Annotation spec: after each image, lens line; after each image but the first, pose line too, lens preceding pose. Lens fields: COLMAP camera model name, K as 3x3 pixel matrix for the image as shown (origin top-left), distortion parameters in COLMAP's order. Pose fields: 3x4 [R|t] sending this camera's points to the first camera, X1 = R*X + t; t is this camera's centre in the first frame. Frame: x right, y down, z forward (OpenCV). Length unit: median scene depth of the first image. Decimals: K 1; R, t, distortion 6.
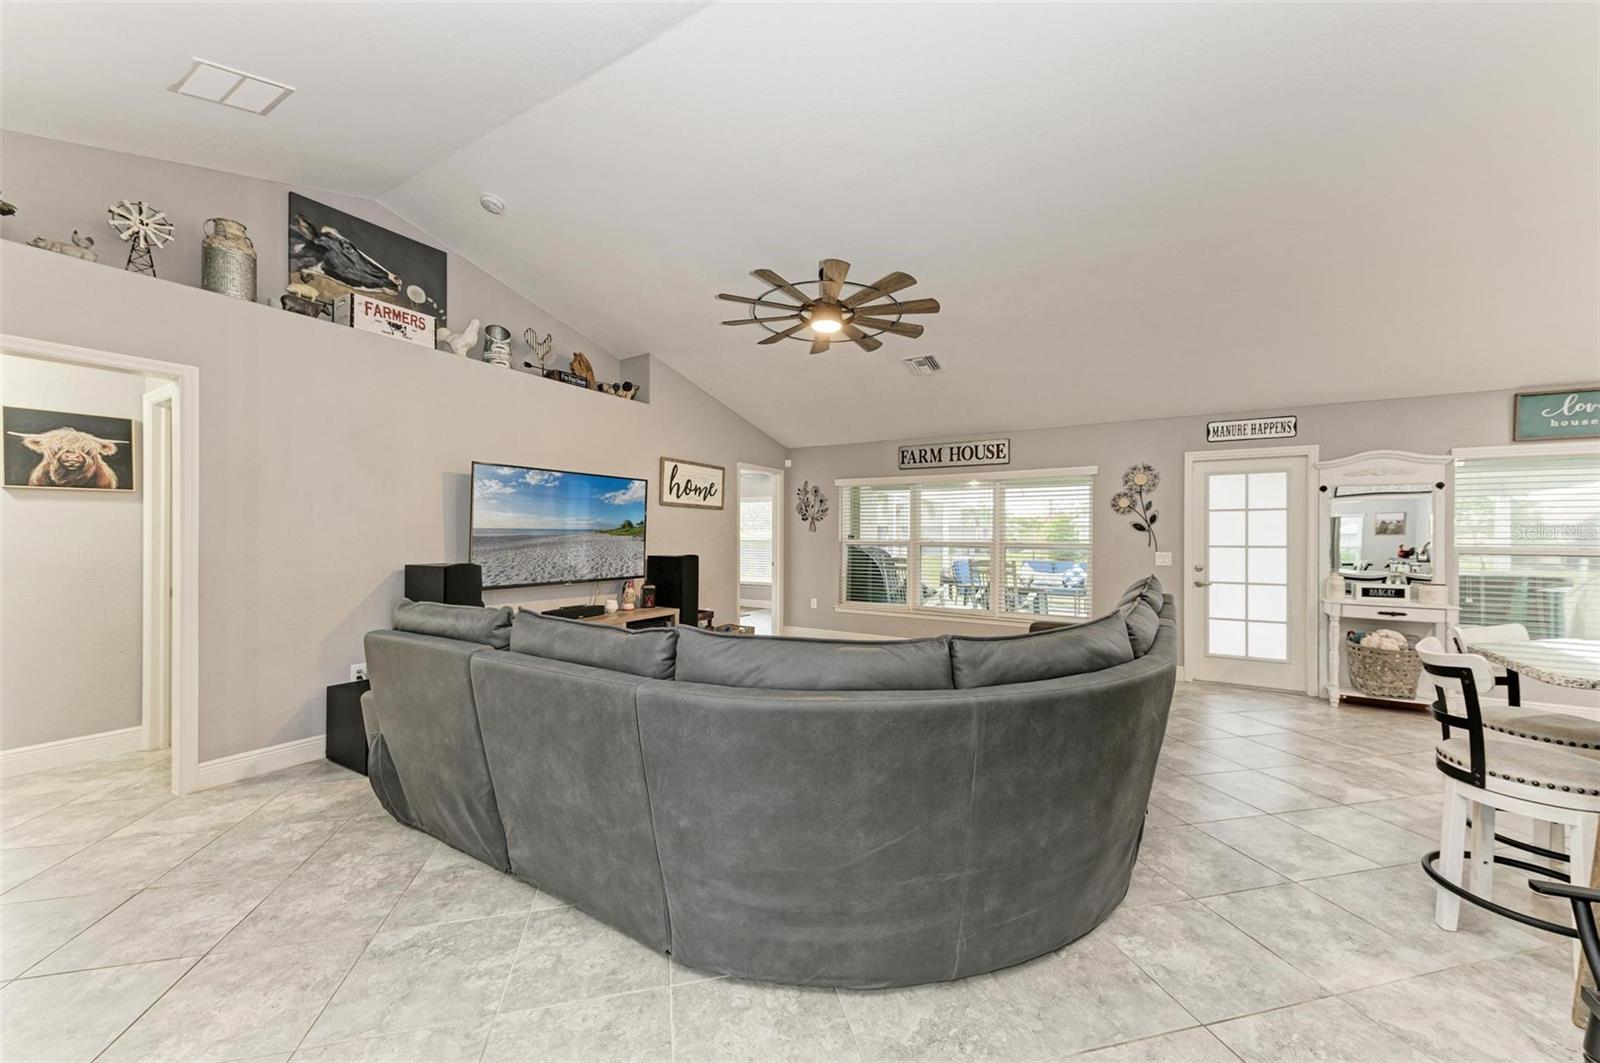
lens RADIAL K [[604.8, 0, 806.7], [0, 604.8, 534.7], [0, 0, 1]] dist [0.018803, -0.004149]
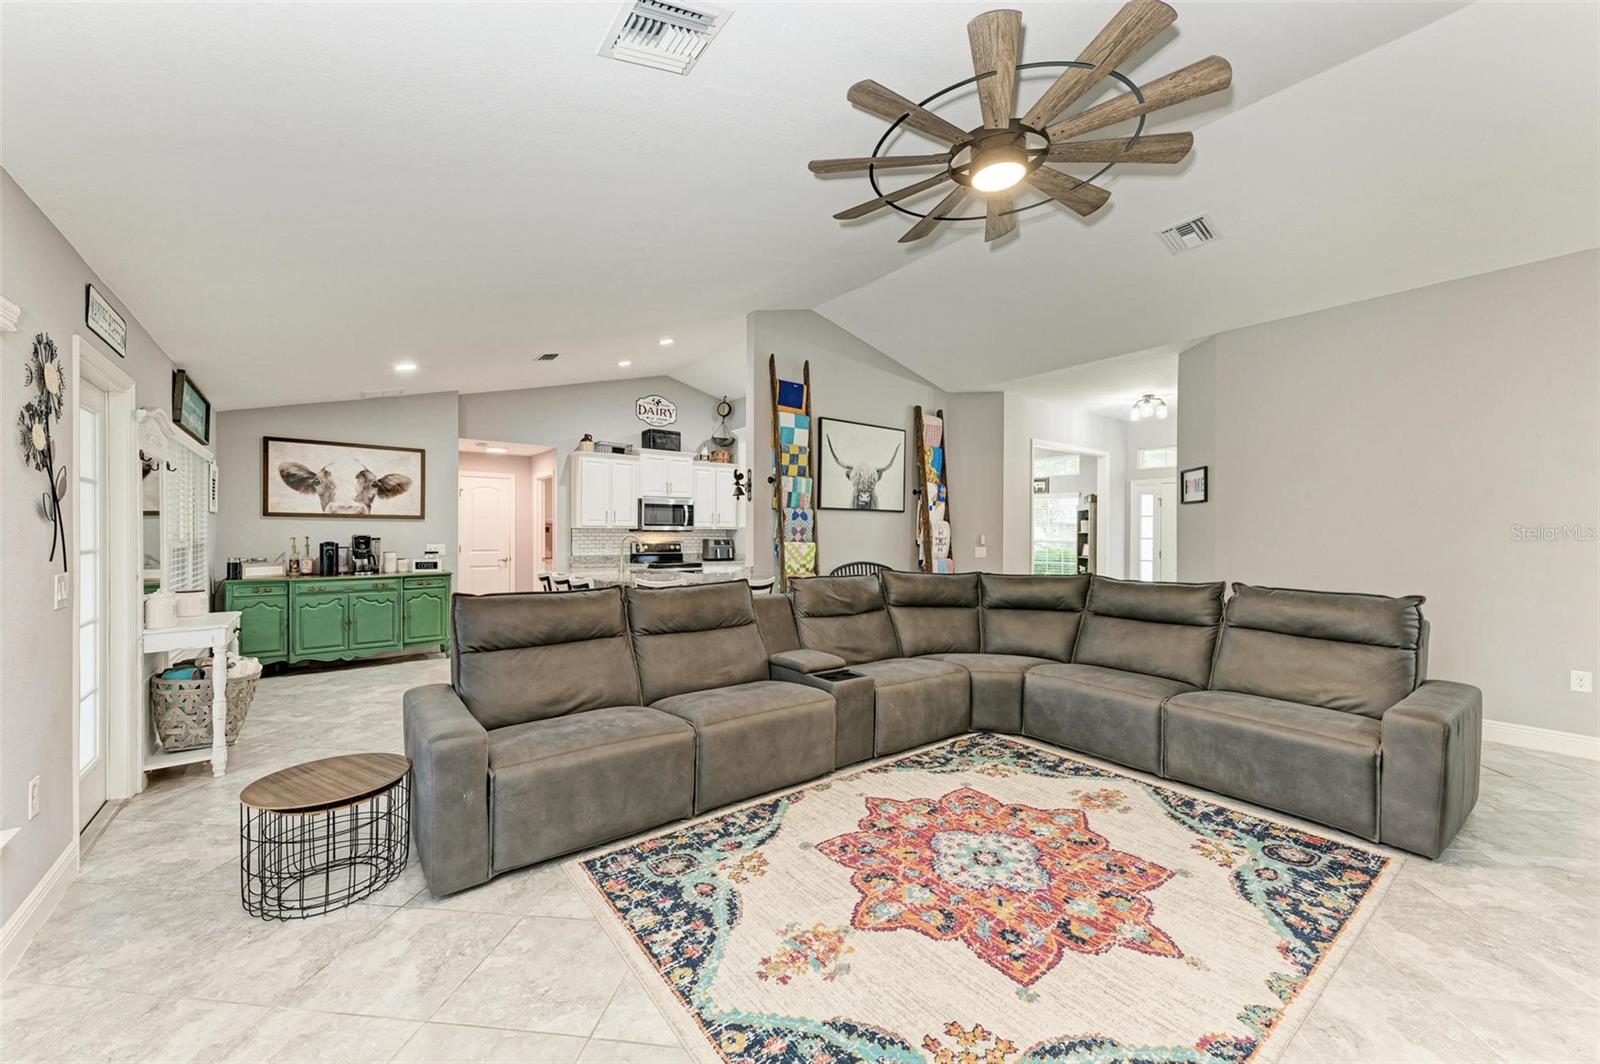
lens RADIAL K [[604.8, 0, 800.2], [0, 604.8, 536.9], [0, 0, 1]] dist [0.018803, -0.004149]
pose [[-0.931137, -0.012072, 0.364470, -0.006381], [-0.008547, 0.999900, 0.011281, -0.005781], [-0.364569, 0.007388, -0.931147, 1.315681]]
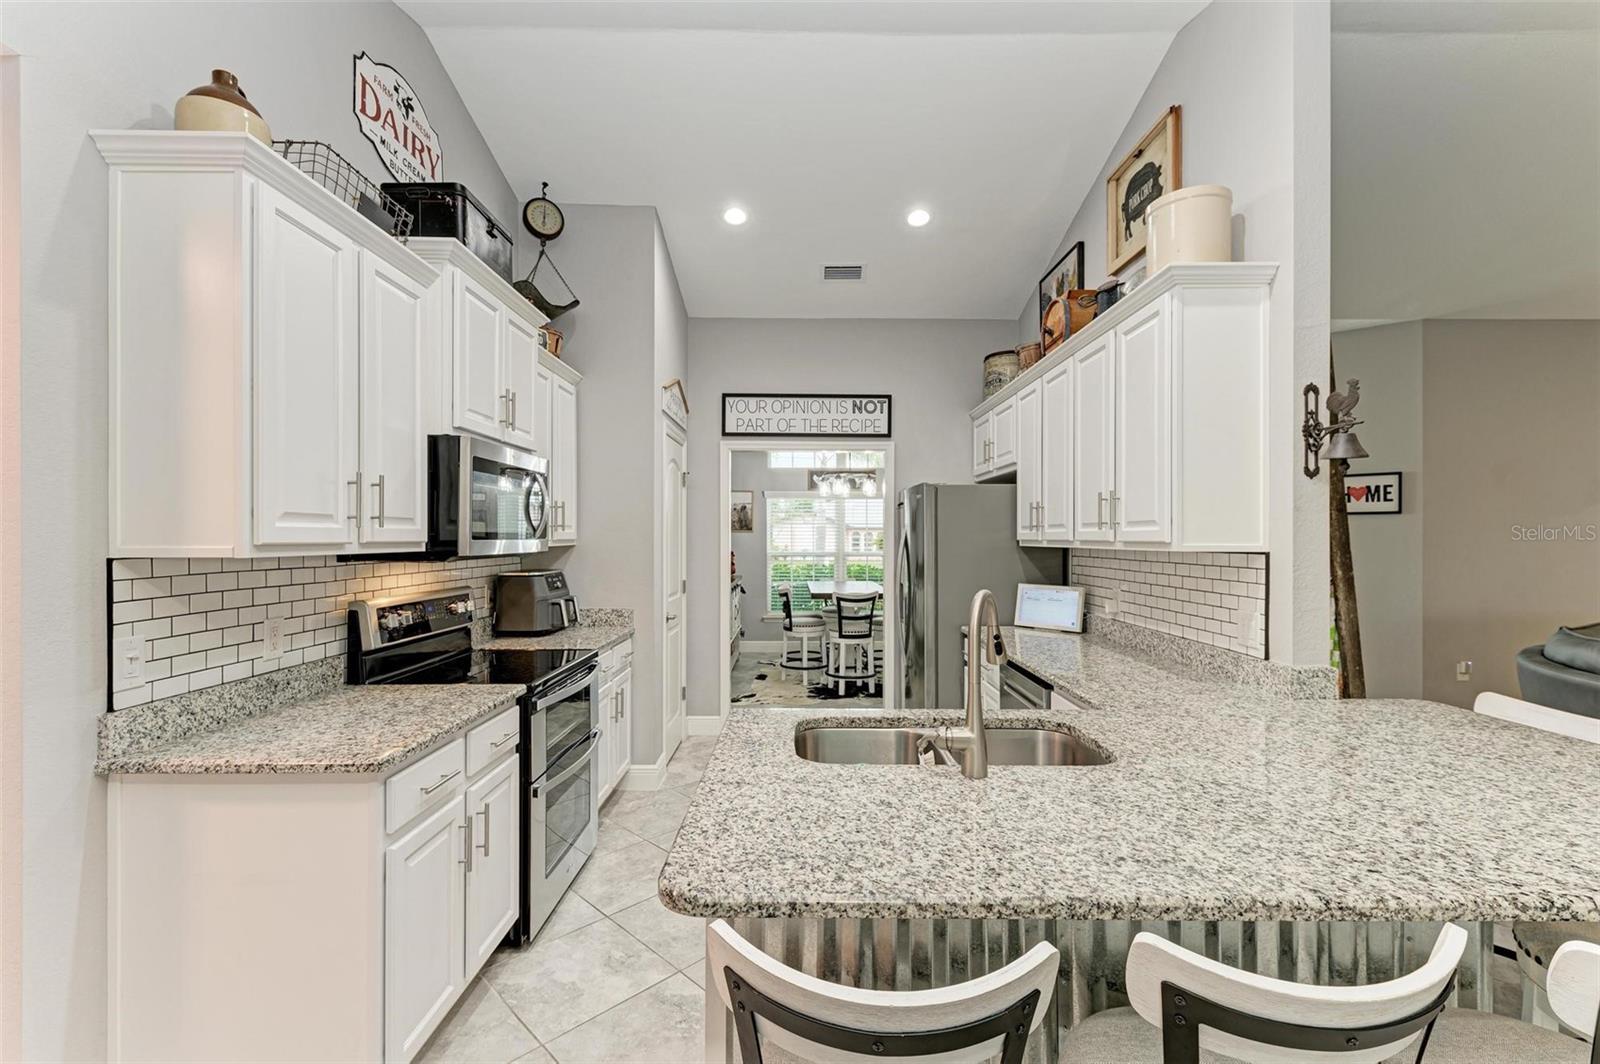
lens RADIAL K [[683.9, 0, 807.5], [0, 683.9, 539.6], [0, 0, 1]] dist [0.011619, -0.000926]
pose [[-0.858545, -0.006040, -0.512703, 0.977866], [-0.007129, 0.999975, 0.000157, -0.015111], [0.512689, 0.003790, -0.858566, 0.528677]]
